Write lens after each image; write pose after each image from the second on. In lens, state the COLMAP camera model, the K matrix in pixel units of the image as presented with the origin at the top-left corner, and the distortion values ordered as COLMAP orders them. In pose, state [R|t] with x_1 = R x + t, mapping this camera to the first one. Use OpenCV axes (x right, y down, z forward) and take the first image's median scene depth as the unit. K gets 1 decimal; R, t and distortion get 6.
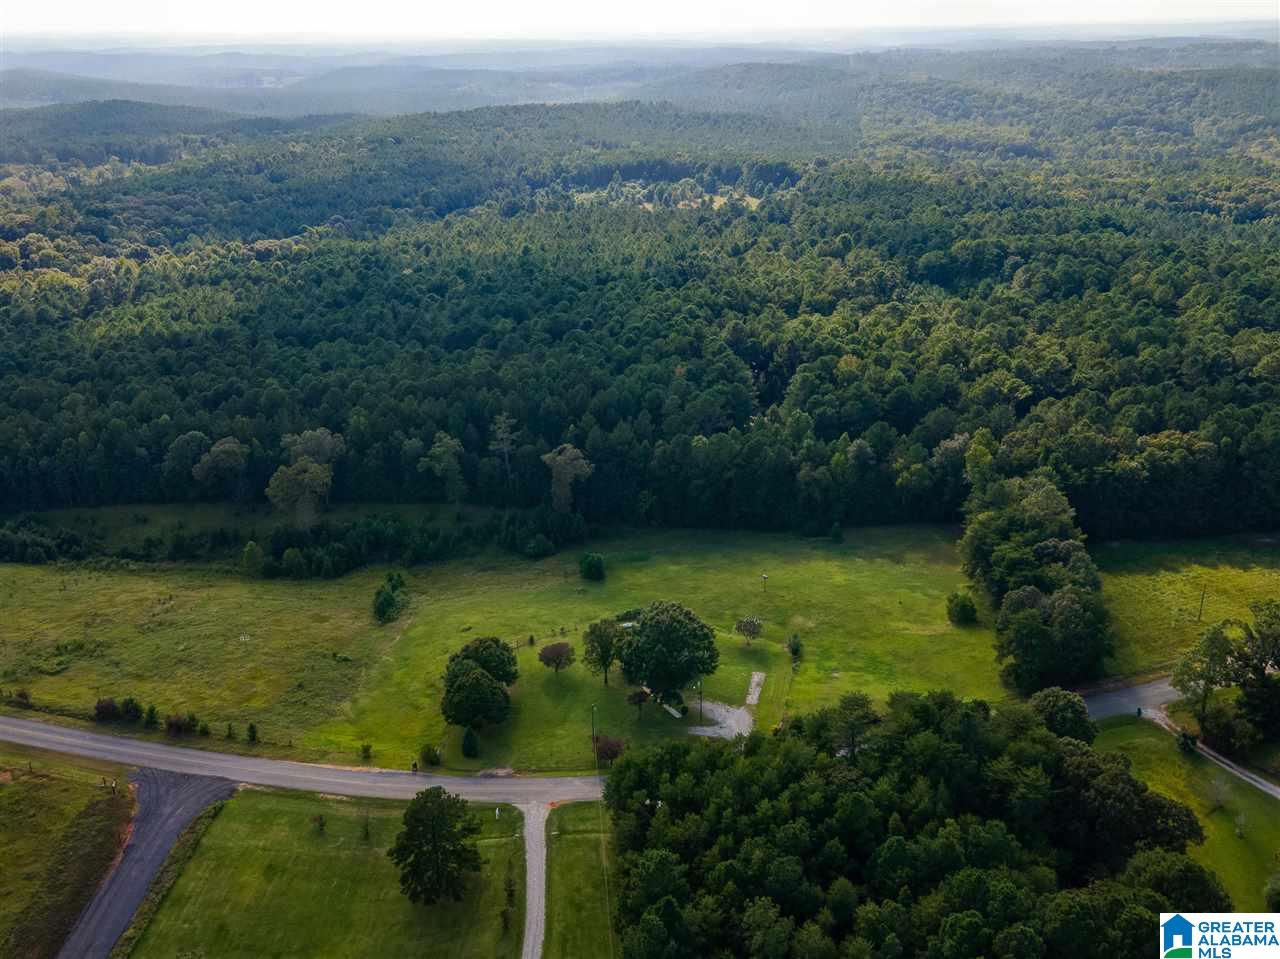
lens RADIAL K [[903.5, 0, 638.9], [0, 903.5, 482.9], [0, 0, 1]] dist [0.011439, 0.001793]
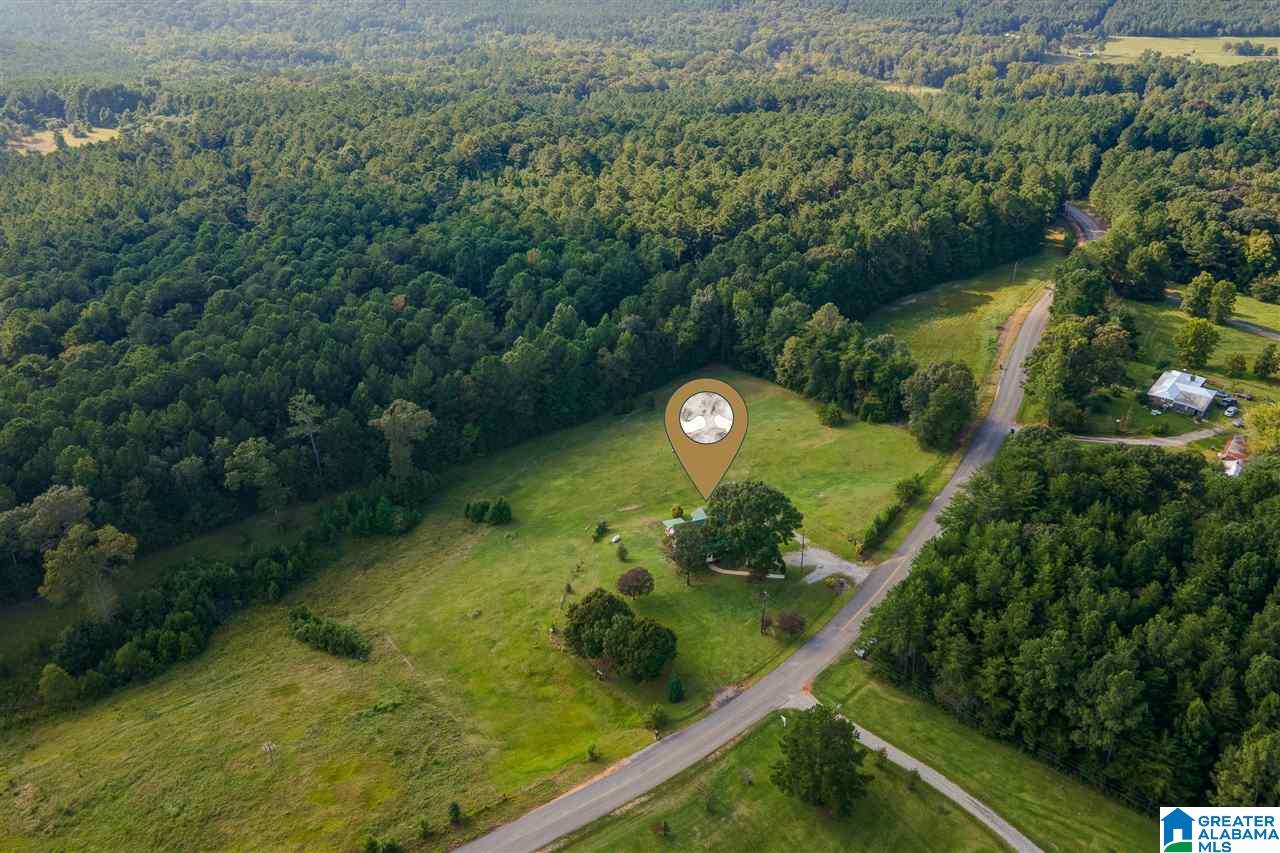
lens RADIAL K [[875.1, 0, 639.2], [0, 875.1, 423.6], [0, 0, 1]] dist [0.005184, 0.003836]
pose [[0.760435, -0.323196, 0.563278, -0.404418], [0.295671, 0.944556, 0.142803, -0.076333], [-0.578201, 0.057952, 0.813833, 0.154810]]
